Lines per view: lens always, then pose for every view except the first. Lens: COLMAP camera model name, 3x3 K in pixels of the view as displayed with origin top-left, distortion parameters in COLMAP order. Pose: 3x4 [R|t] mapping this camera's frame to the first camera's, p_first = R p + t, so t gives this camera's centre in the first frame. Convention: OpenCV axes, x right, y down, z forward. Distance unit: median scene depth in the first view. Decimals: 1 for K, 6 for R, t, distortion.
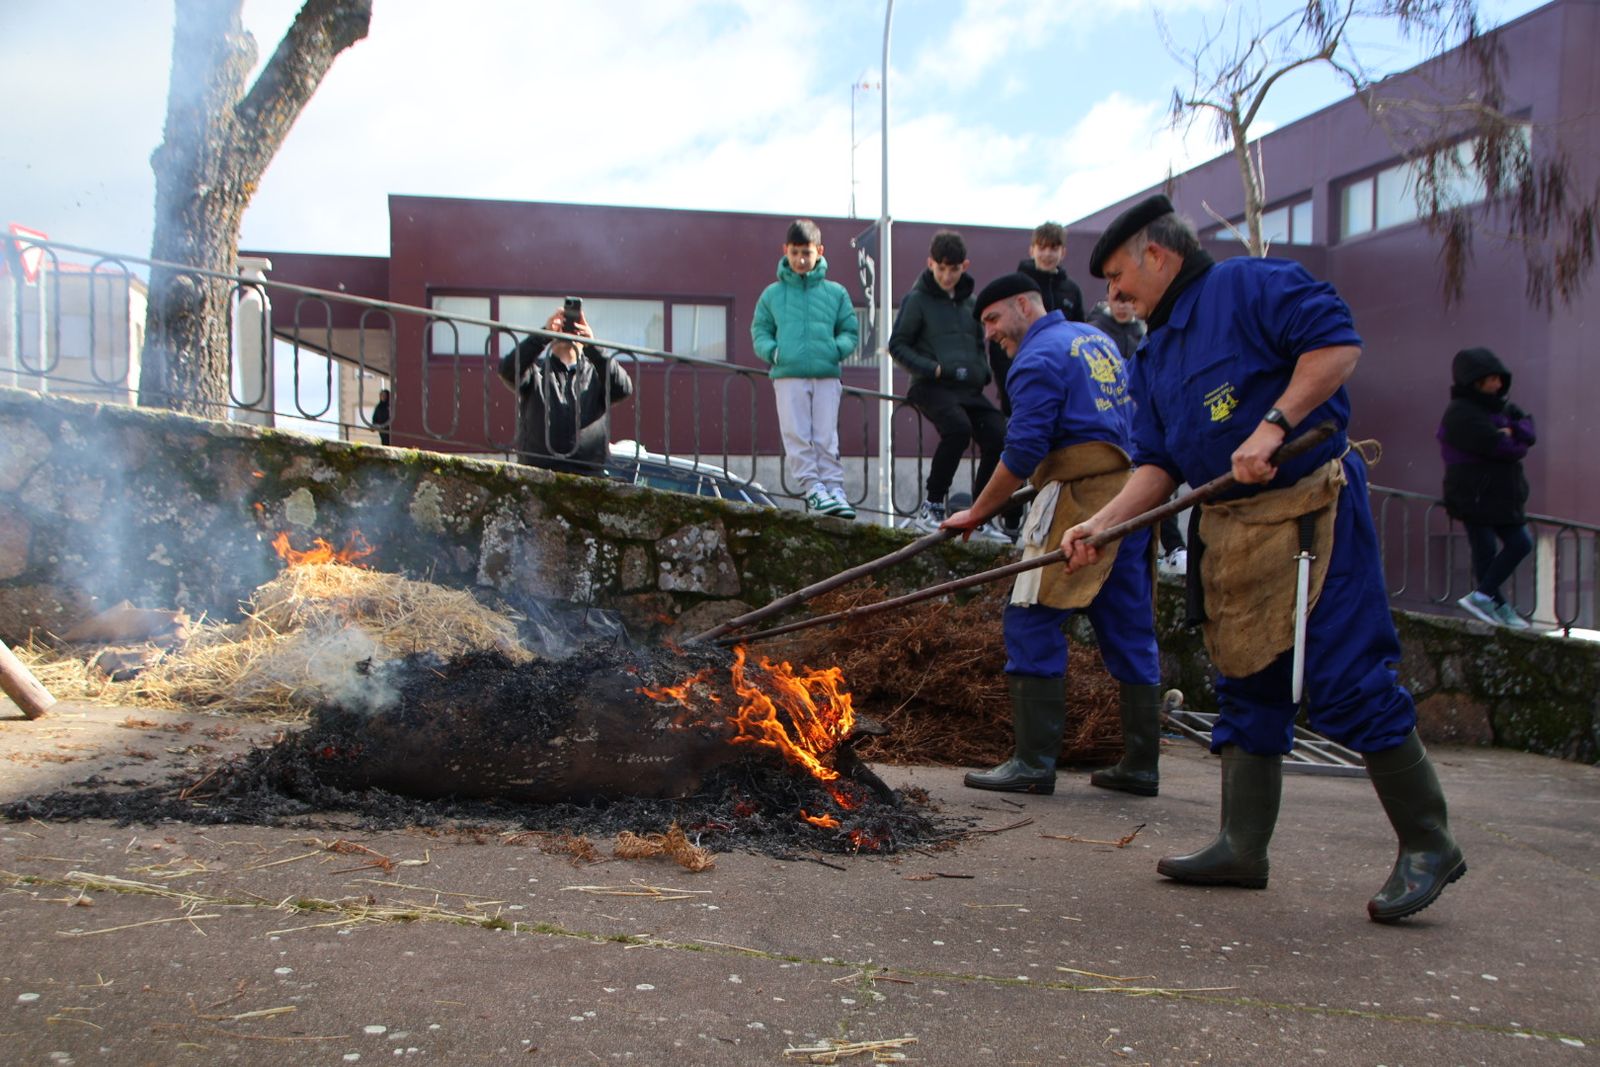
lens RADIAL K [[1602.1, 0, 806.3], [0, 1602.1, 593.8], [0, 0, 1]] dist [-0.056194, 0.286048]
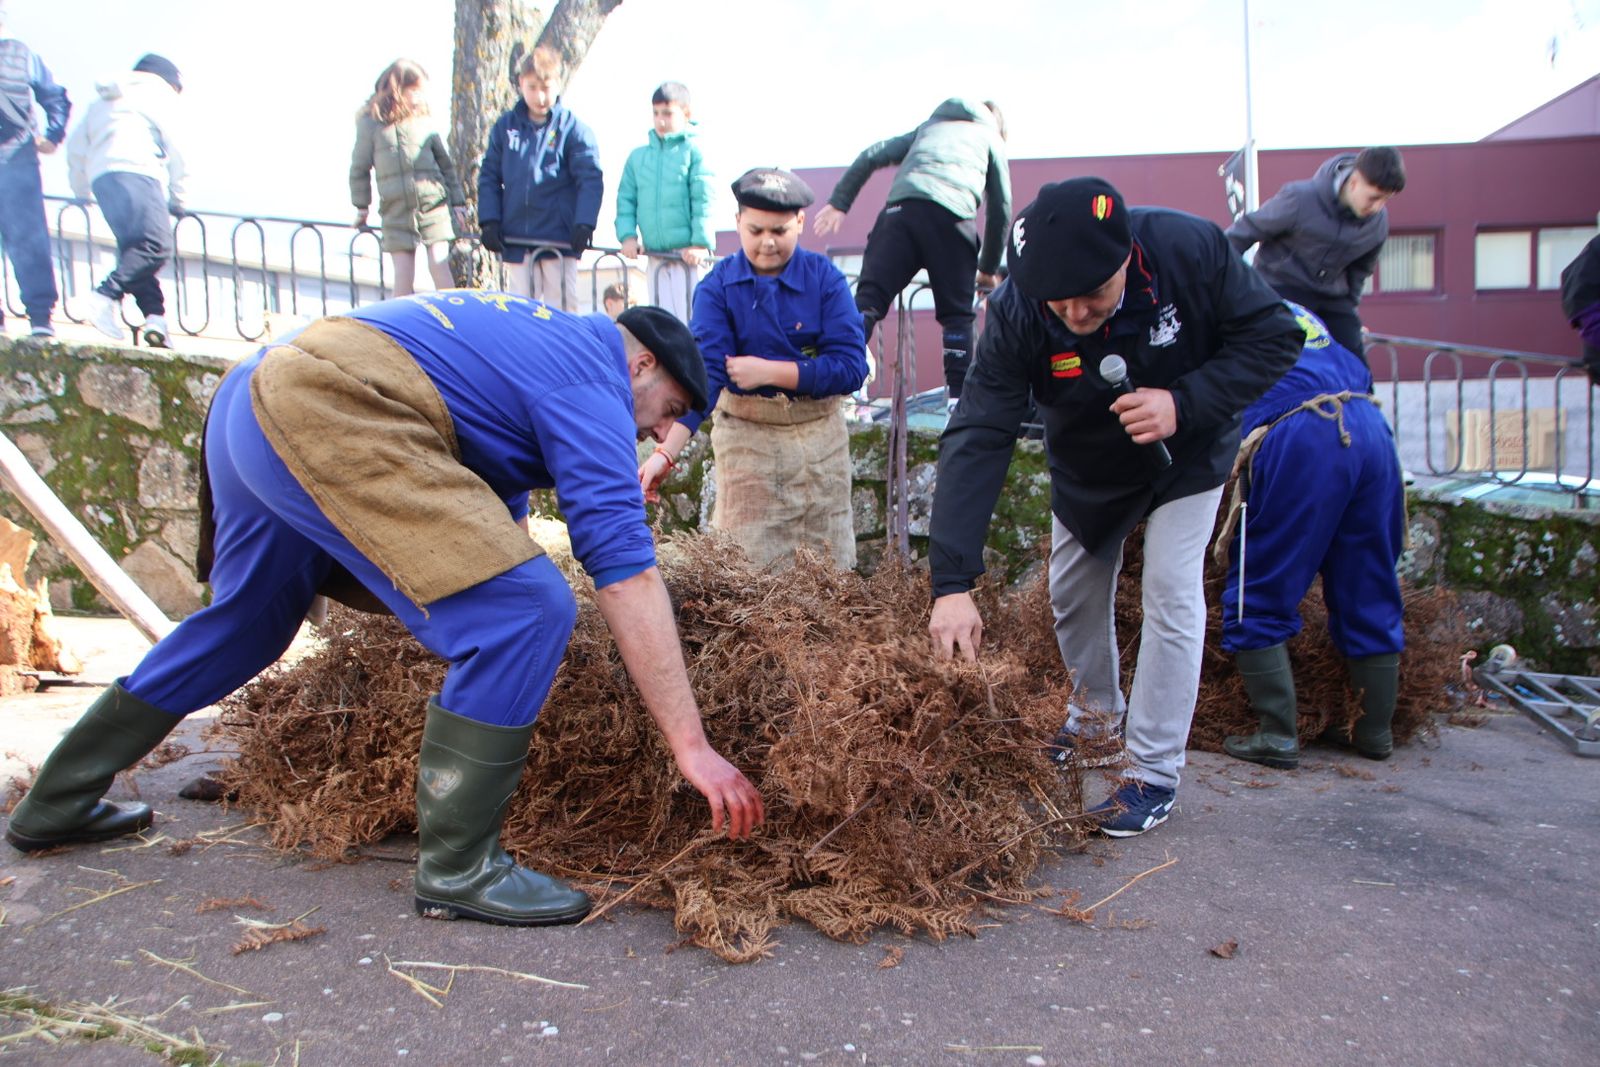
lens RADIAL K [[1373.4, 0, 789.2], [0, 1373.4, 599.5], [0, 0, 1]] dist [-0.135495, 0.181558]
pose [[0.946177, -0.004434, -0.323620, 0.106486], [0.023768, 0.998158, 0.055815, -0.010931], [0.322776, -0.060503, 0.944540, 0.235885]]
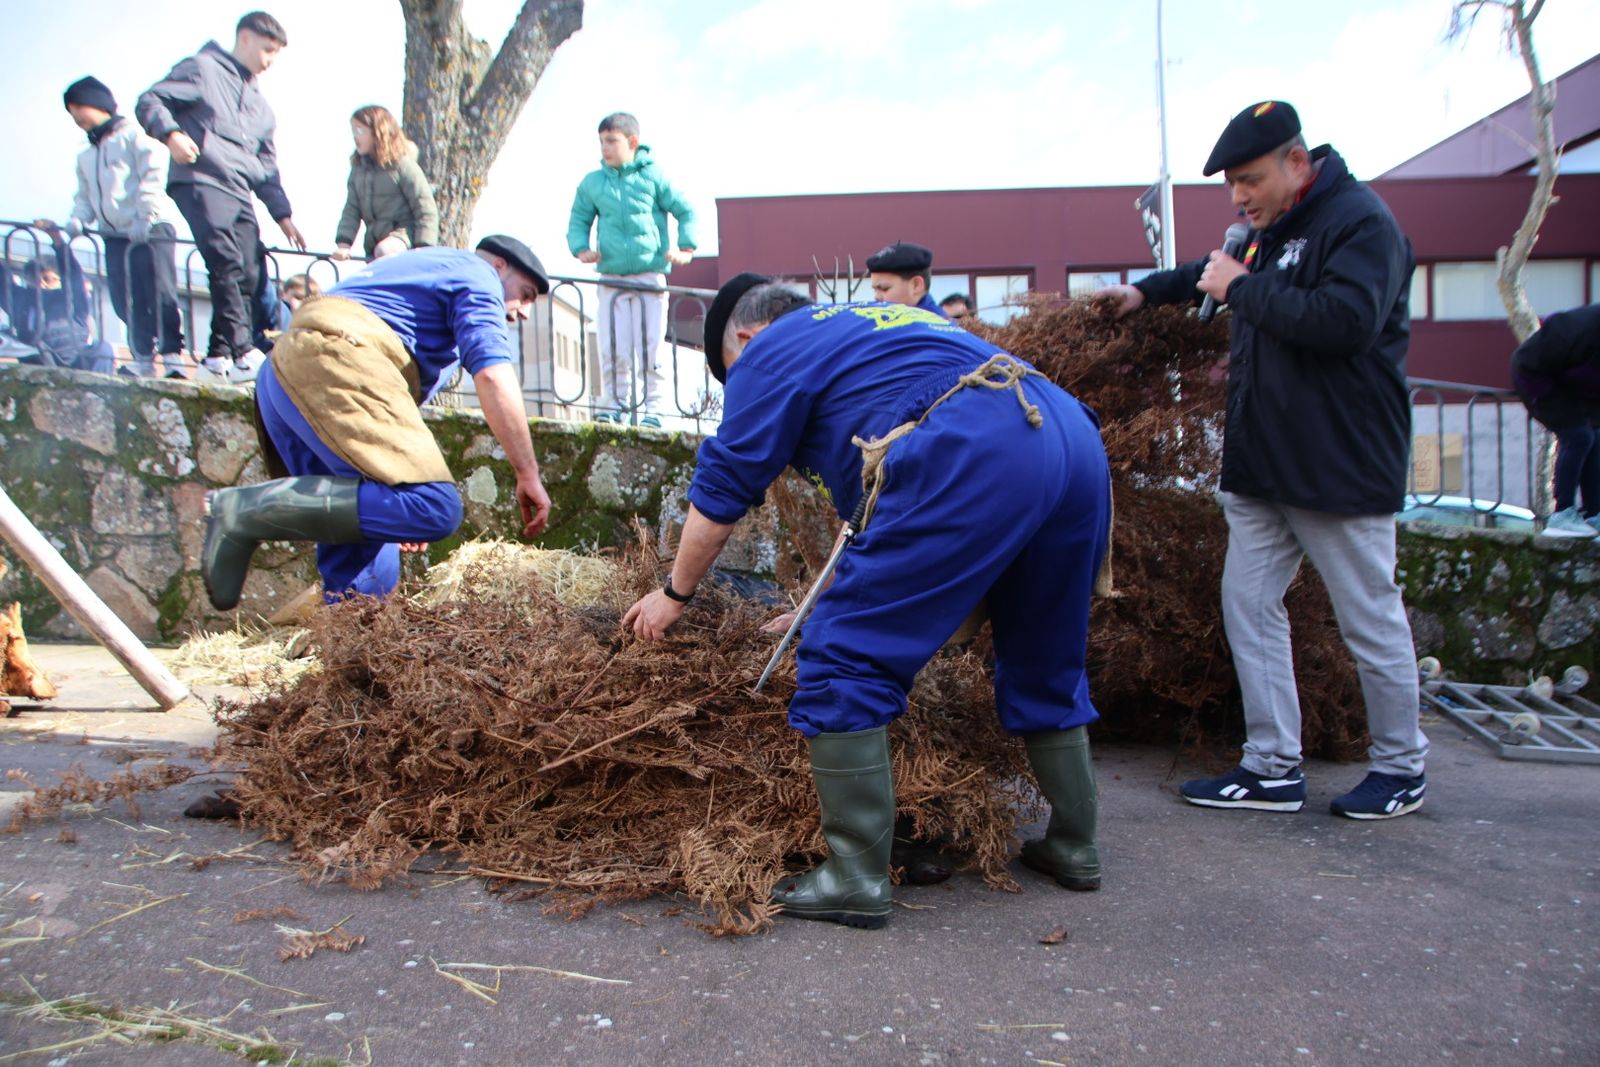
lens RADIAL K [[1373.4, 0, 789.2], [0, 1373.4, 599.5], [0, 0, 1]] dist [-0.135495, 0.181558]
pose [[0.964886, -0.017315, -0.262099, 0.087067], [0.028399, 0.998853, 0.038559, -0.009804], [0.261131, -0.044648, 0.964270, 0.209144]]
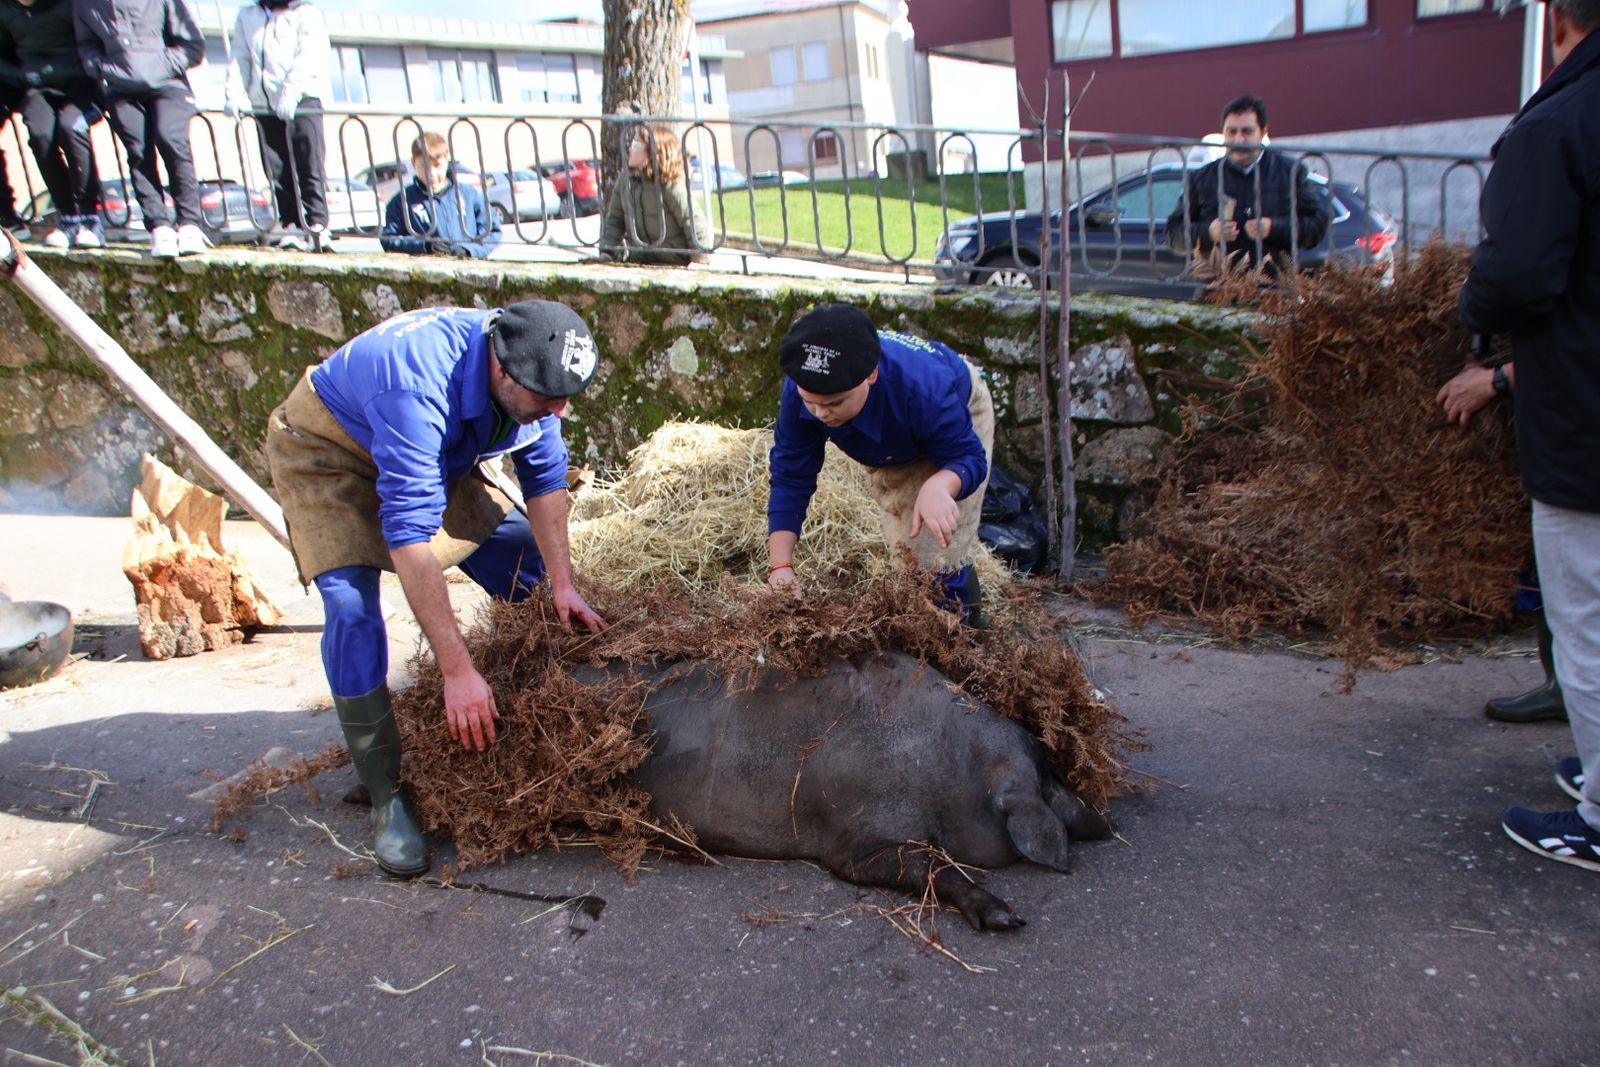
lens RADIAL K [[1373.4, 0, 789.2], [0, 1373.4, 599.5], [0, 0, 1]] dist [-0.135495, 0.181558]
pose [[0.870846, 0.046079, -0.489391, 0.153329], [0.084803, 0.966585, 0.241912, -0.101603], [0.484186, -0.252170, 0.837839, 0.266838]]
